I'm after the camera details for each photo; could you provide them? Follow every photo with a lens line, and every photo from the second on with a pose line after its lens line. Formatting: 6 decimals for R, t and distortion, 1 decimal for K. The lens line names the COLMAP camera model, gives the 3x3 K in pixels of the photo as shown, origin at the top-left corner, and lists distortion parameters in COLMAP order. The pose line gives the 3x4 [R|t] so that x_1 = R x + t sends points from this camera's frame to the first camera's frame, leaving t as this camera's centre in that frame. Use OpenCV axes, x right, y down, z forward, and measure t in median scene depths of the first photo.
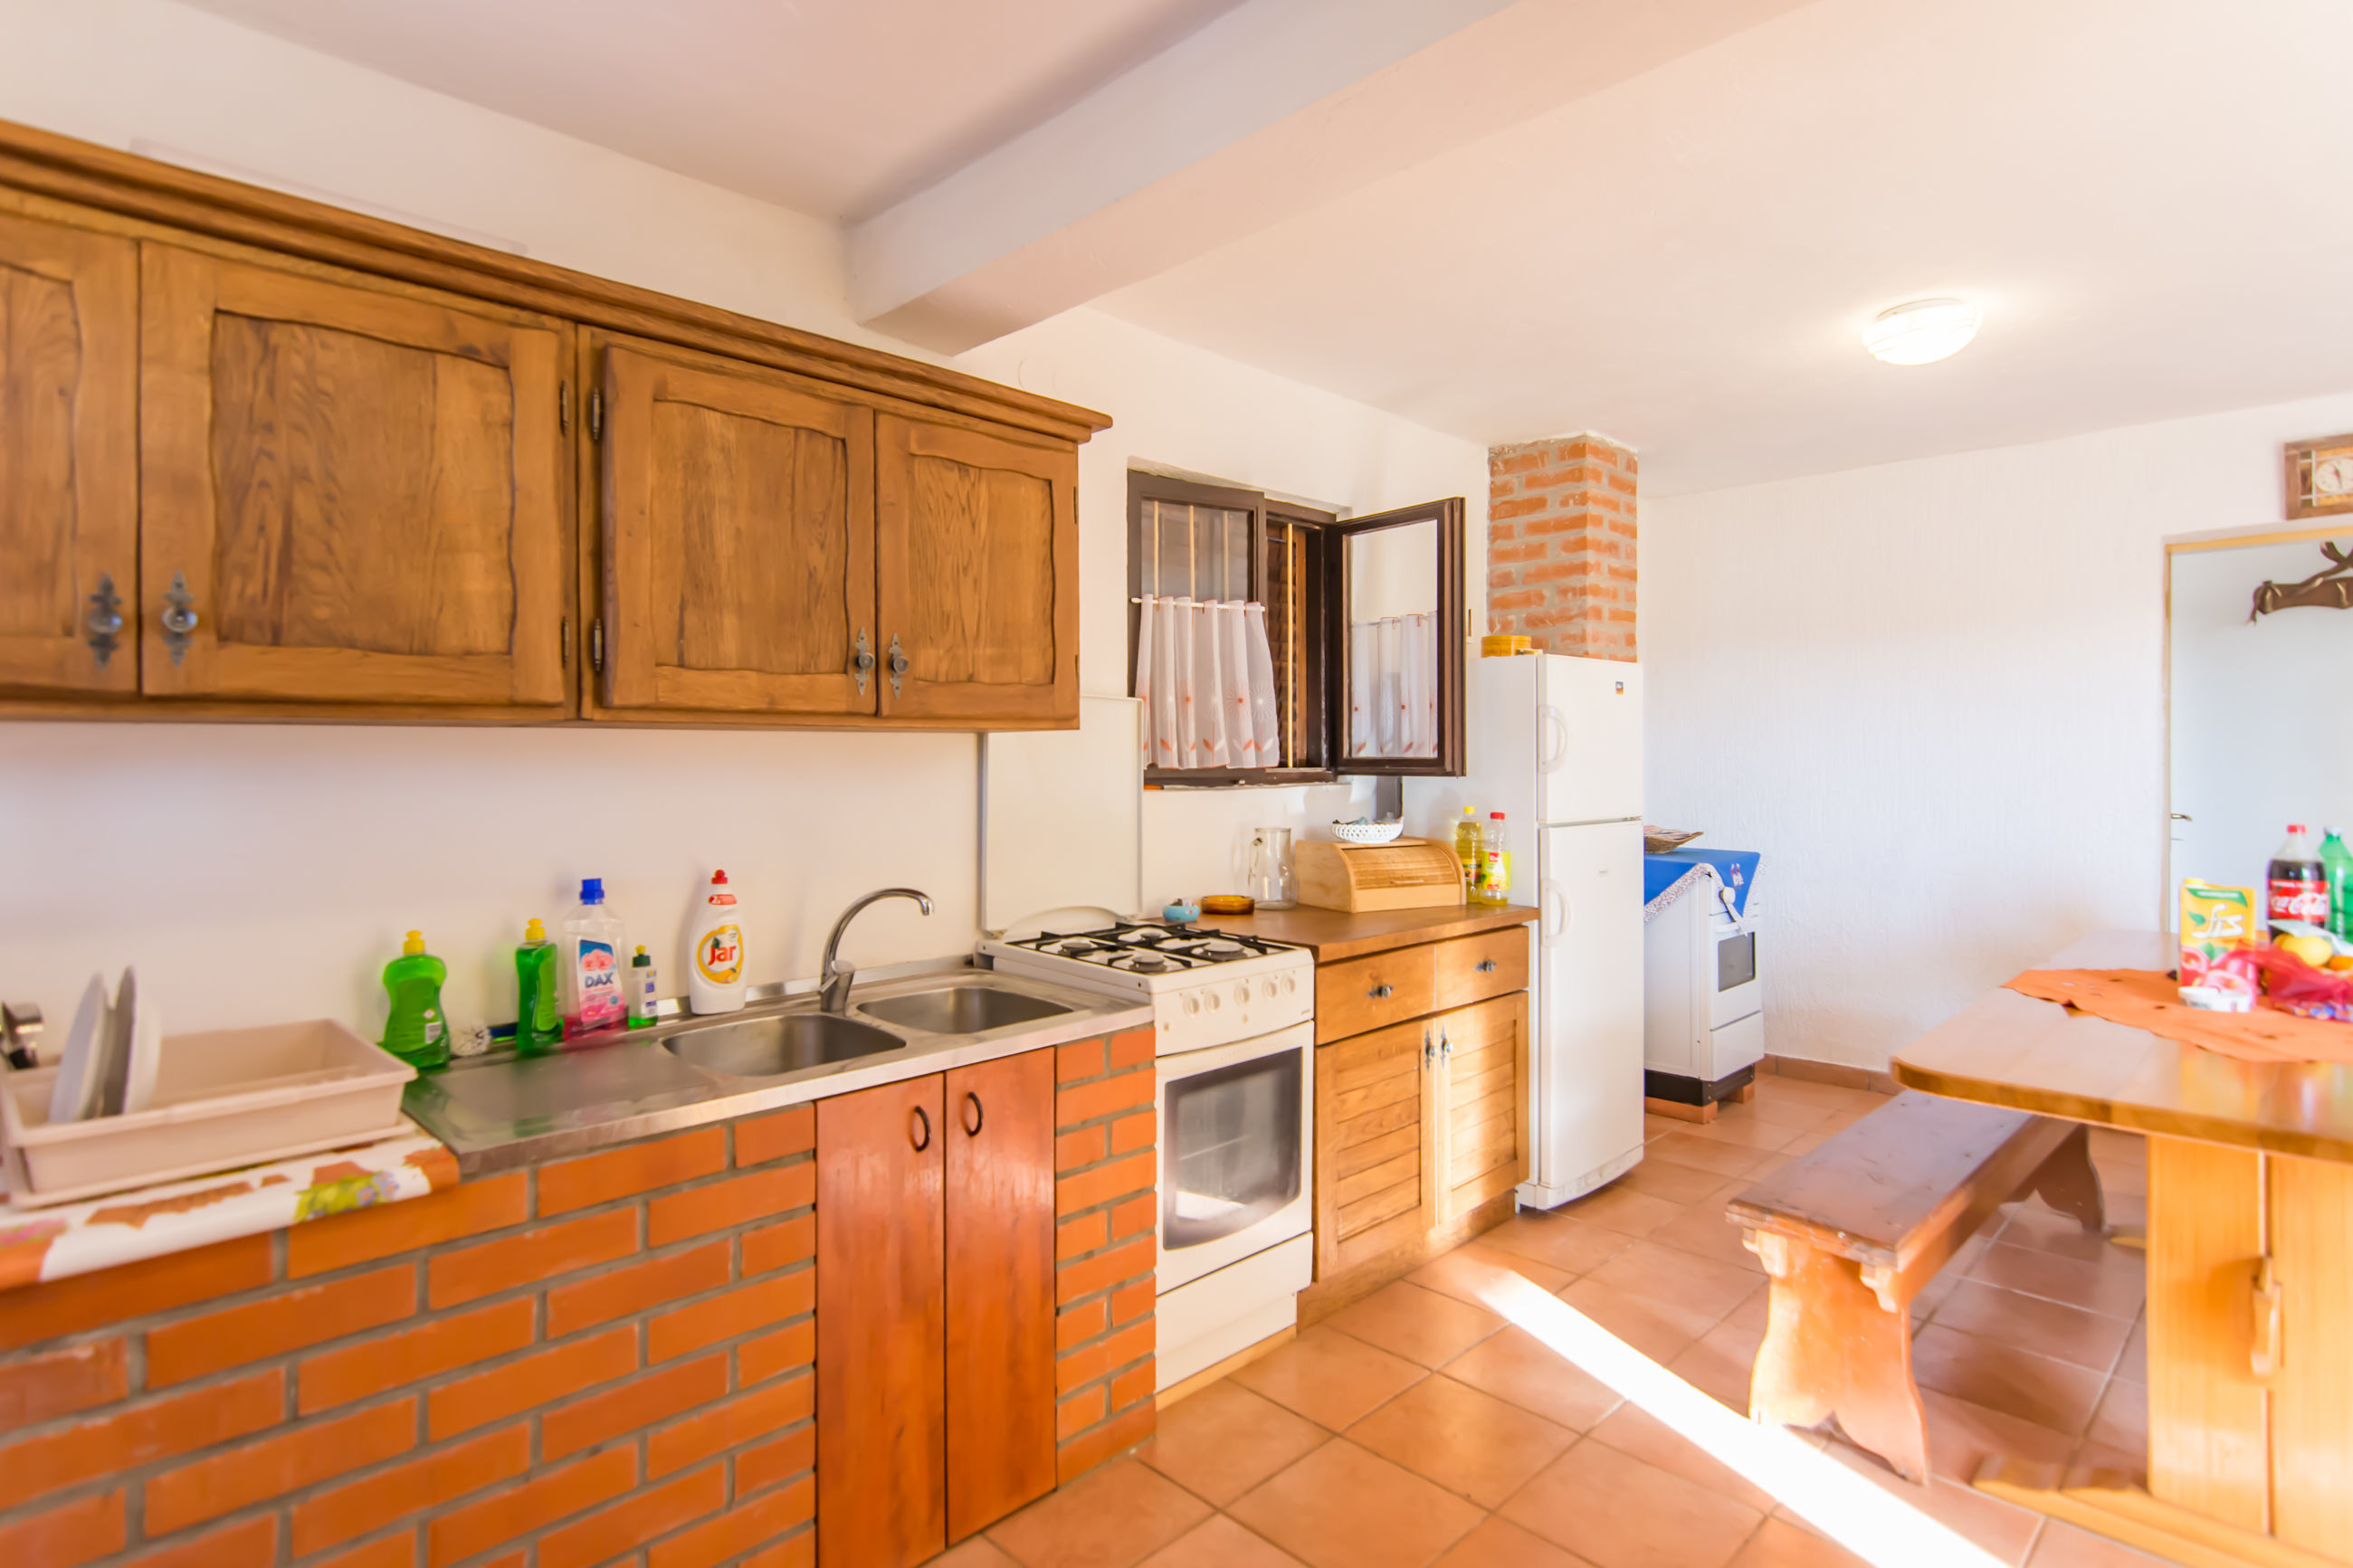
lens RADIAL K [[1224.5, 0, 1181.3], [0, 1224.5, 732.0], [0, 0, 1]] dist [-0.000739, 0.000126]
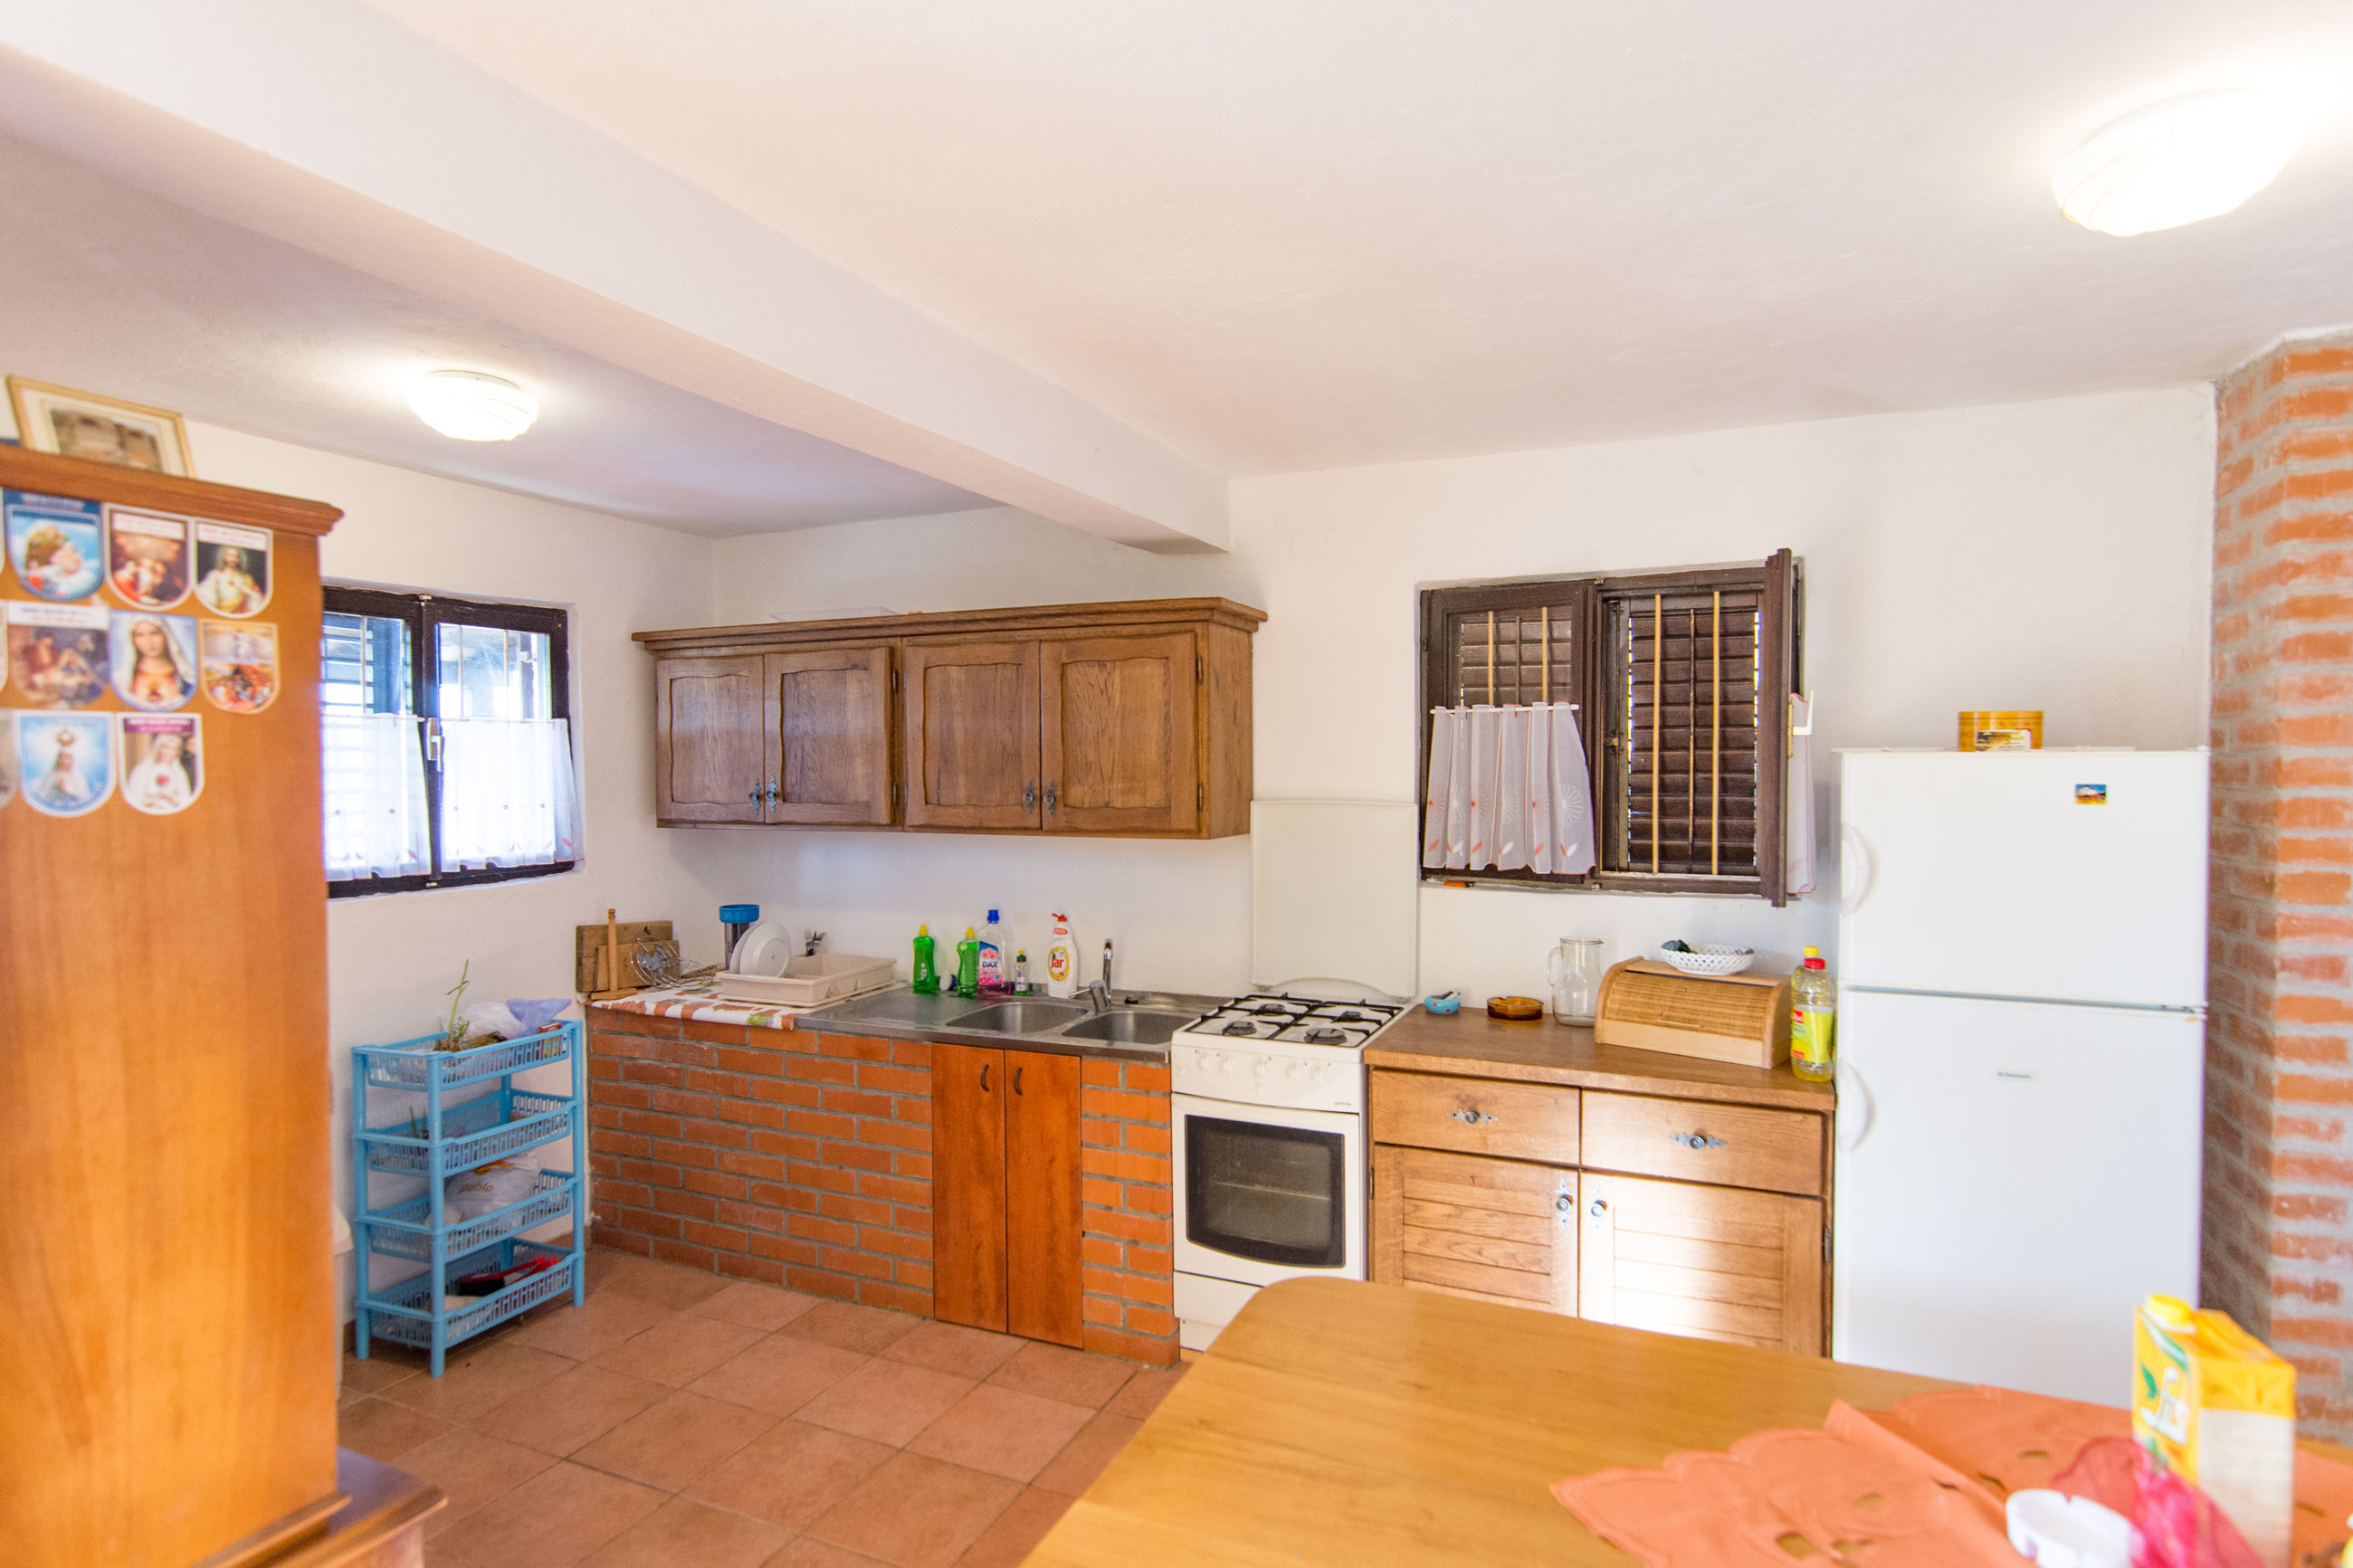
lens RADIAL K [[1201.4, 0, 1176.5], [0, 1201.4, 784.0], [0, 0, 1]] dist [-0.001972, -0.000456]
pose [[0.361871, 0.016305, -0.932085, 1.302974], [0.018817, 0.999516, 0.024790, -0.110871], [0.932038, -0.026510, 0.361389, 0.589859]]
